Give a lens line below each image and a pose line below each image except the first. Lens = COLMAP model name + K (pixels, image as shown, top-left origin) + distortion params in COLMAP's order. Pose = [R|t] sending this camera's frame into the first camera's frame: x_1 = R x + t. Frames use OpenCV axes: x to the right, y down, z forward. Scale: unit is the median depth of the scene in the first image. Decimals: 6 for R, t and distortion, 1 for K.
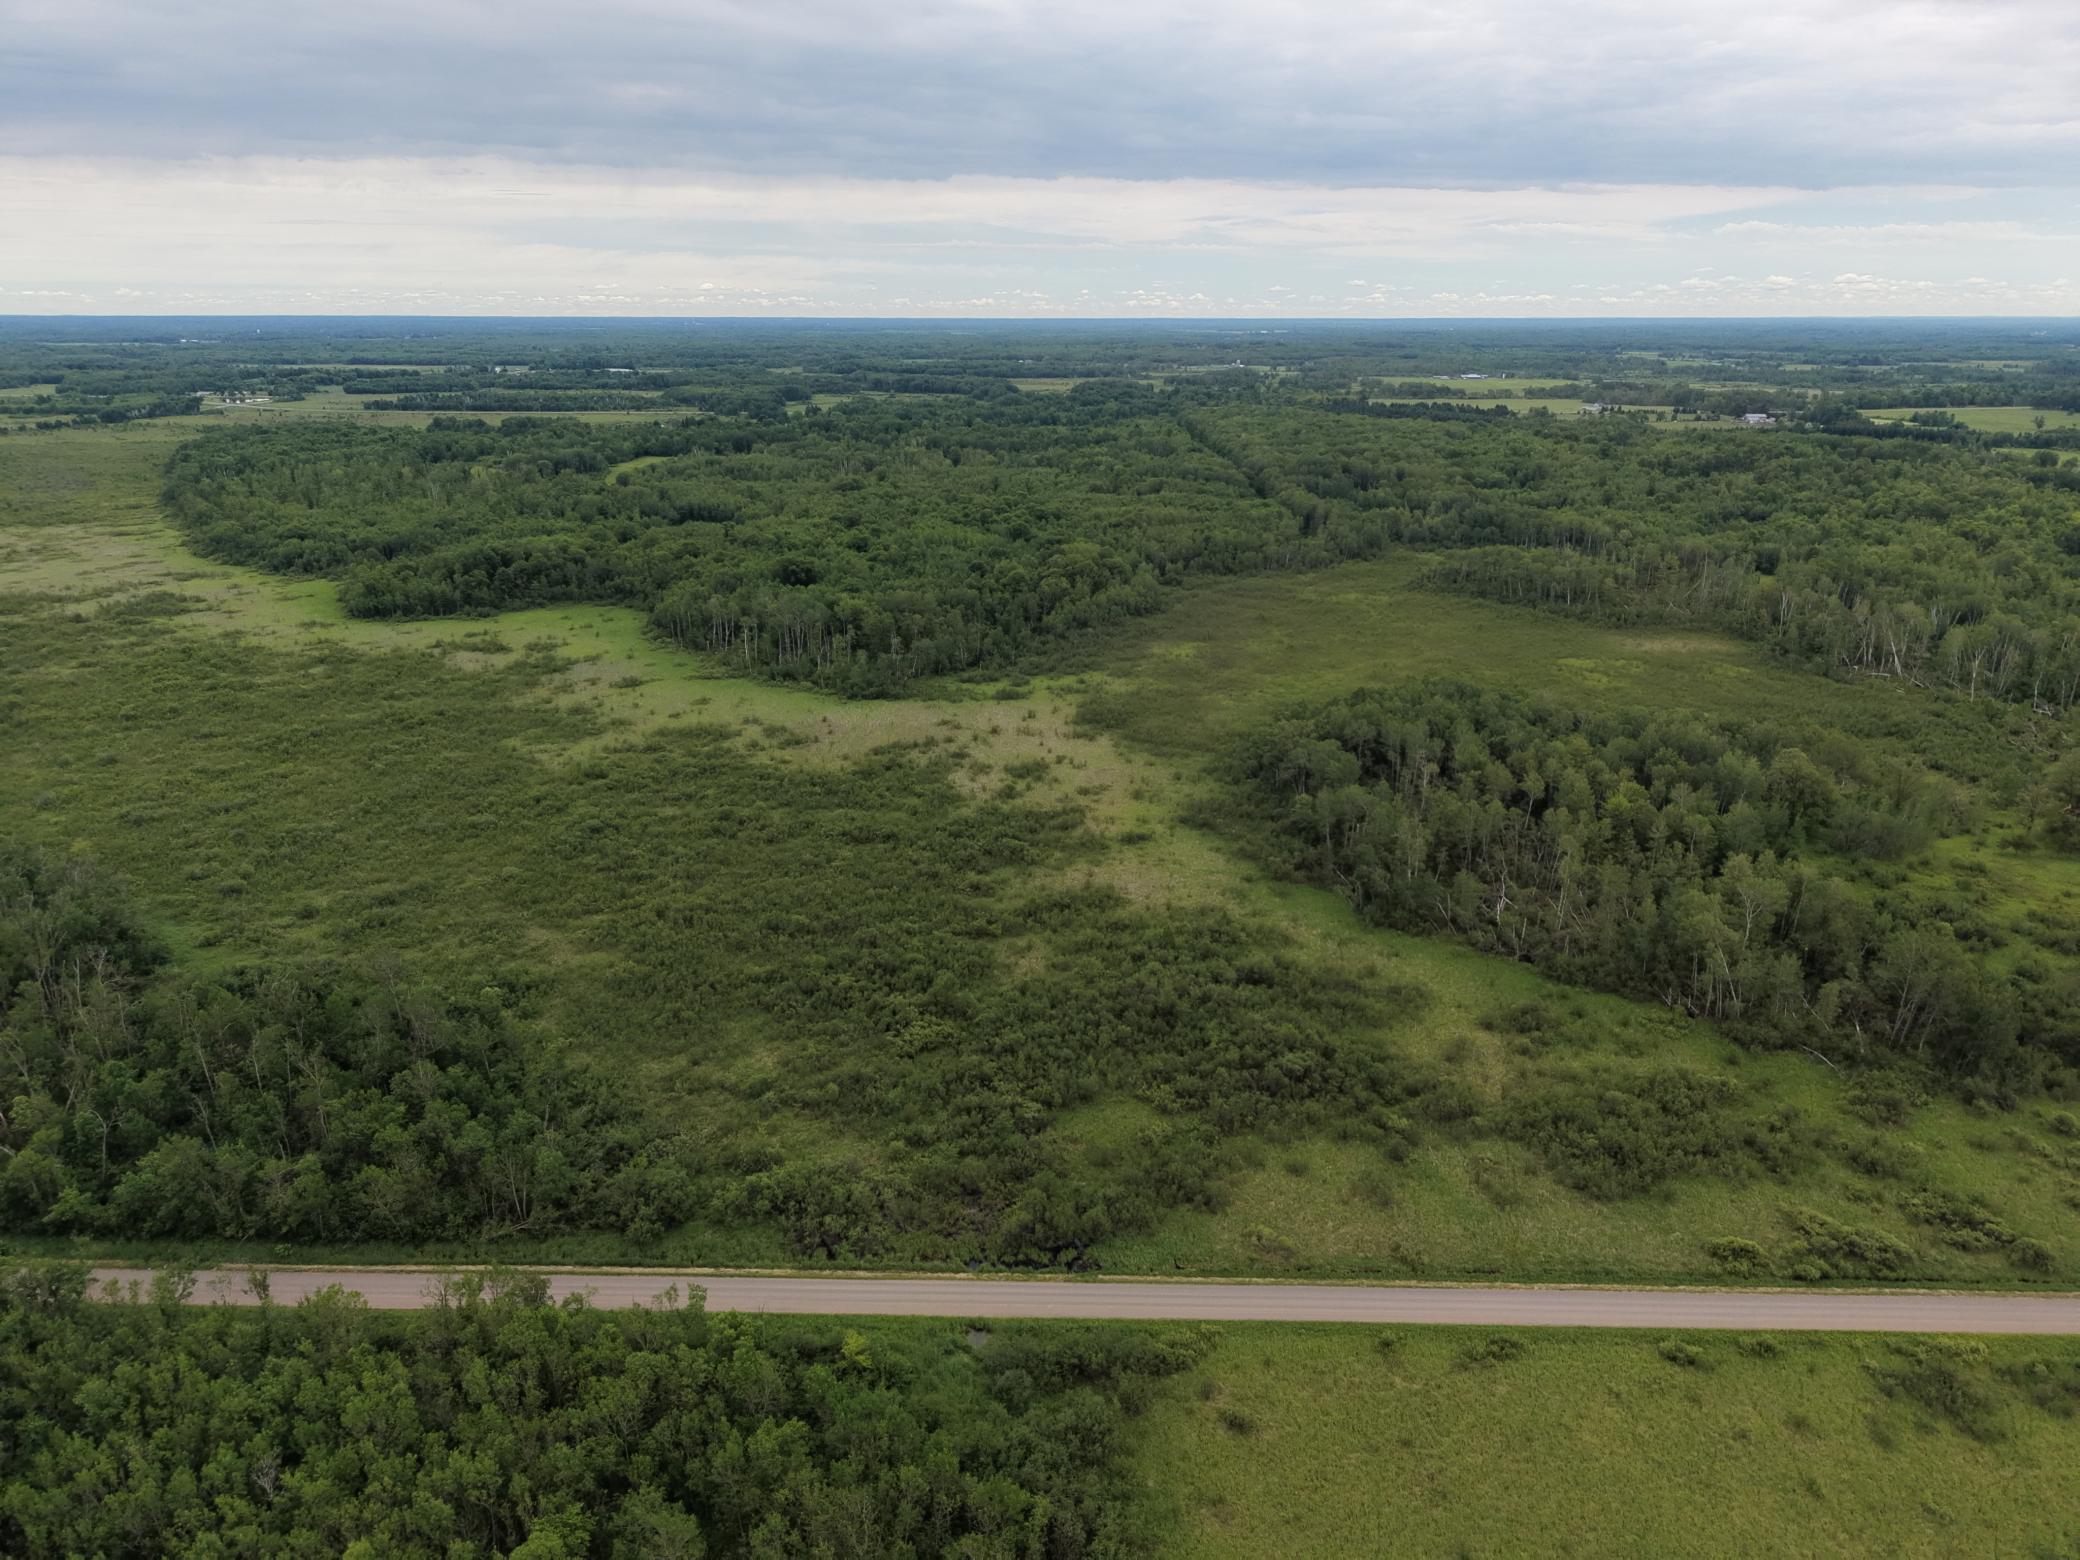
lens RADIAL K [[1387.0, 0, 1037.9], [0, 1387.0, 789.4], [0, 0, 1]] dist [0.026519, -0.023062]
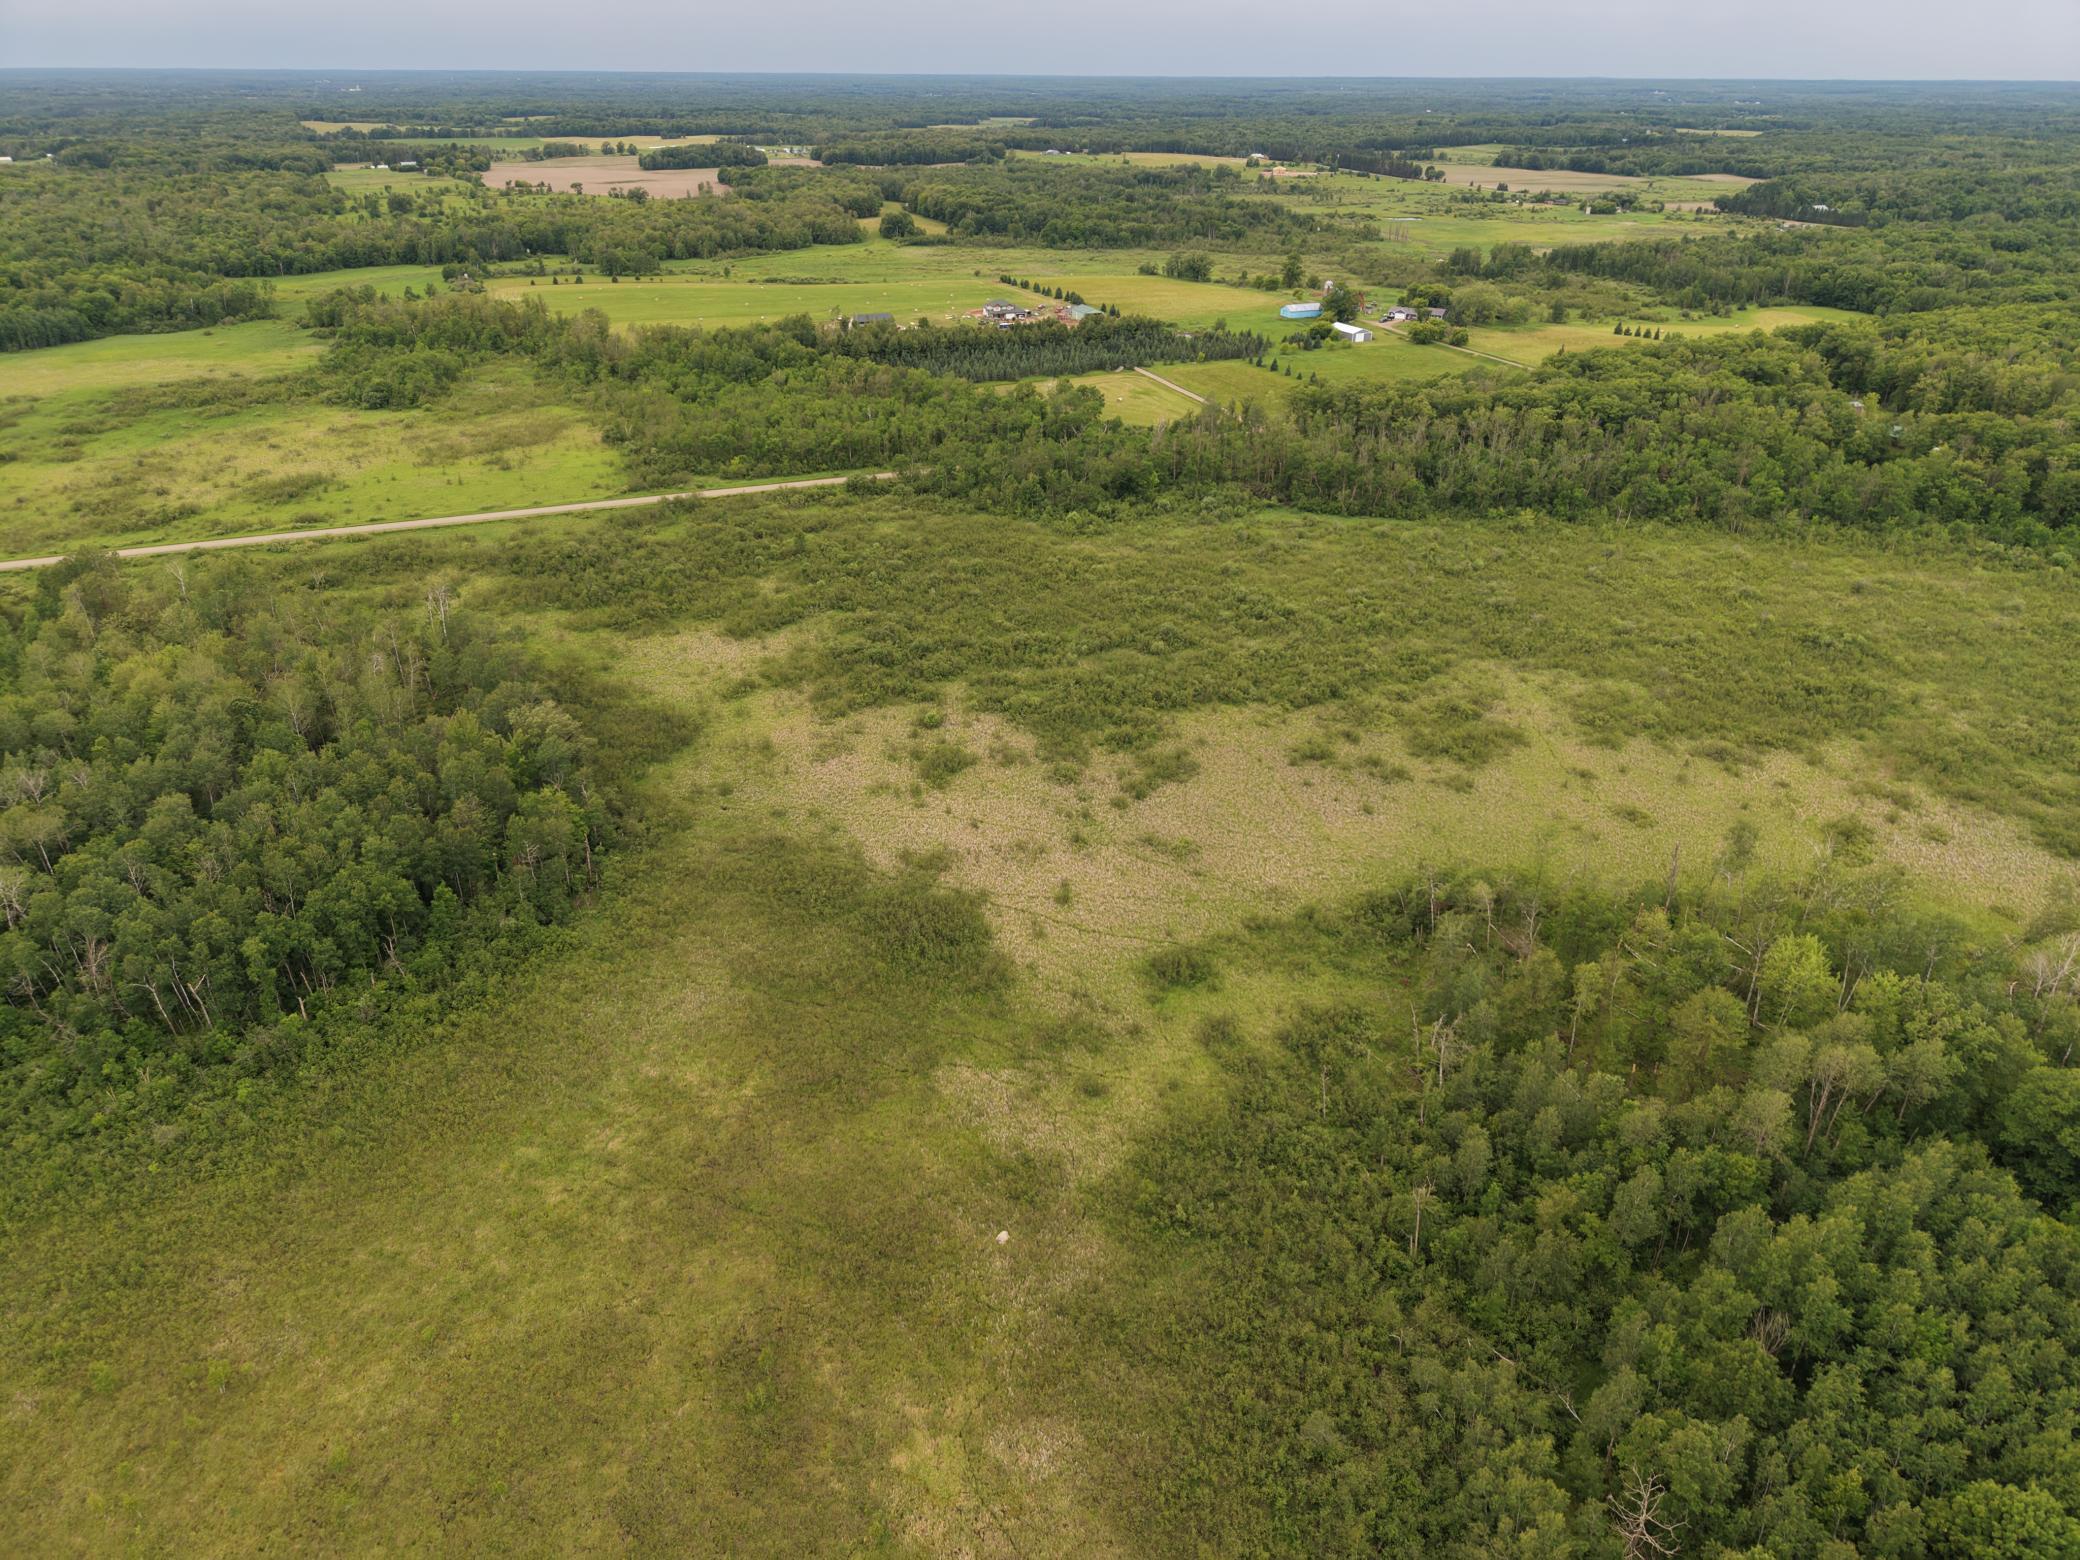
lens RADIAL K [[1387.0, 0, 1046.6], [0, 1387.0, 763.2], [0, 0, 1]] dist [0.026519, -0.023062]
pose [[-0.902893, 0.185143, -0.387952, 0.039845], [-0.147433, 0.714380, 0.684050, -0.092617], [0.403792, 0.674821, -0.617713, 0.267378]]
